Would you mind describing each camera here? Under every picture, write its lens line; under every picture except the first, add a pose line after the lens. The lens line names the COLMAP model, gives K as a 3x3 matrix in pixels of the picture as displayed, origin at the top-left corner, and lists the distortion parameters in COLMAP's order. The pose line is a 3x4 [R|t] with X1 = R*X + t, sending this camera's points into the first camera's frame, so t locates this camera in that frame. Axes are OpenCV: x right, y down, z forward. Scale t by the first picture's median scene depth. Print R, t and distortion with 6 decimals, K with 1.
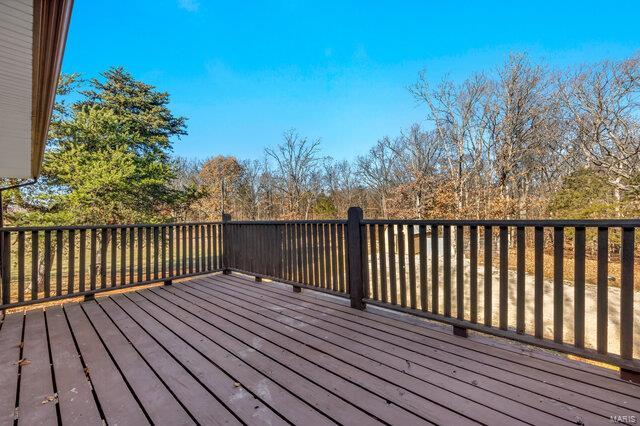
lens RADIAL K [[264.8, 0, 321.0], [0, 264.8, 222.9], [0, 0, 1]] dist [-0.000758, -0.000110]
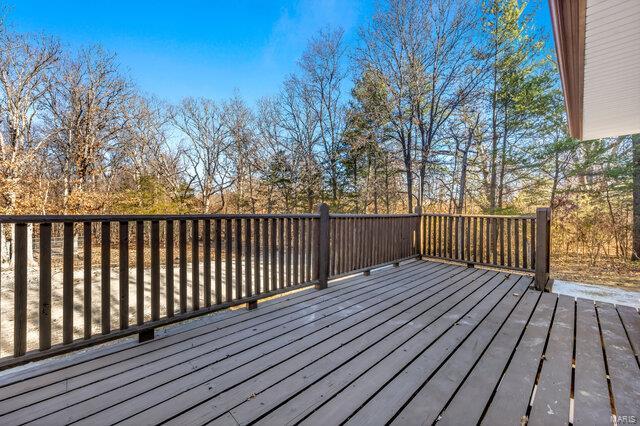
lens RADIAL K [[256.7, 0, 322.2], [0, 256.7, 211.7], [0, 0, 1]] dist [0.001257, 0.000111]
pose [[0.049856, 0.011572, 0.998689, -0.089485], [0.014936, 0.999812, -0.012330, -0.000491], [-0.998645, 0.015531, 0.049673, 0.083323]]
